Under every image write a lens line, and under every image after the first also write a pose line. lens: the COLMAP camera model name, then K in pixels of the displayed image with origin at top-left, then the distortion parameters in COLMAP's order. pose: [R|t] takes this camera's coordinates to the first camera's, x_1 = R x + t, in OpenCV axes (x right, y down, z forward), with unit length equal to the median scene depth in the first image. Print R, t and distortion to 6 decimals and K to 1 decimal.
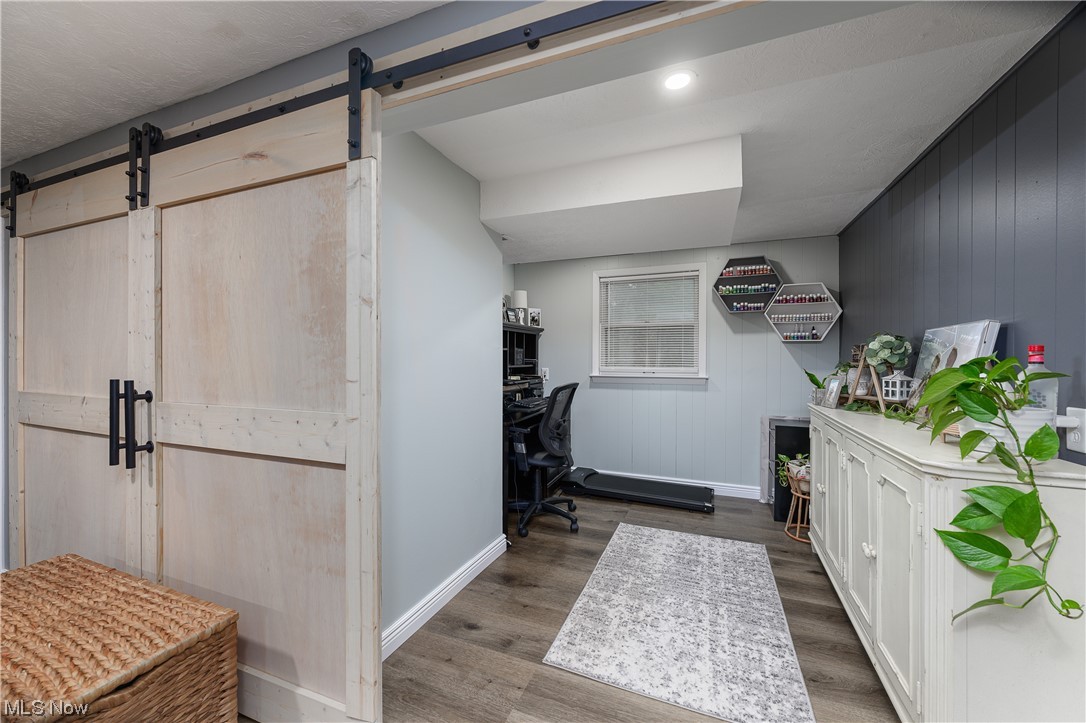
lens RADIAL K [[431.0, 0, 543.0], [0, 431.0, 361.5], [0, 0, 1]] dist [0.000163, 0.000016]
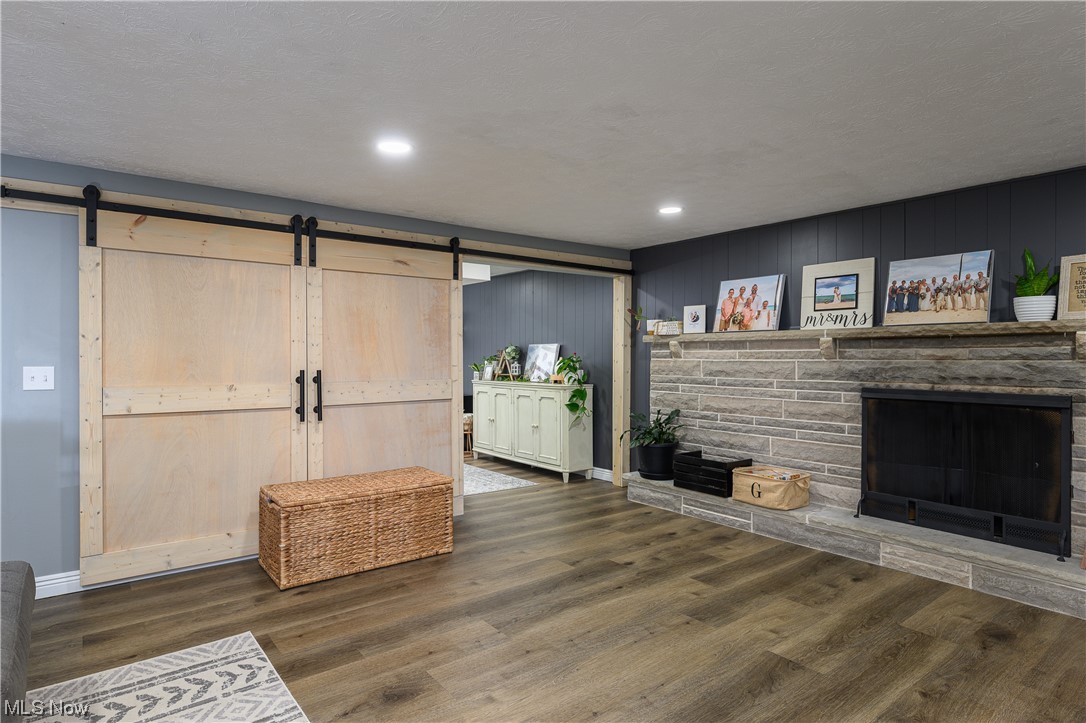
lens RADIAL K [[591.9, 0, 543.0], [0, 591.9, 361.5], [0, 0, 1]] dist [-0.004341, -0.001093]
pose [[0.497066, -0.009706, 0.867659, -2.875550], [0.006524, 0.999951, 0.007449, -0.002232], [-0.867688, 0.001958, 0.497105, -1.073121]]
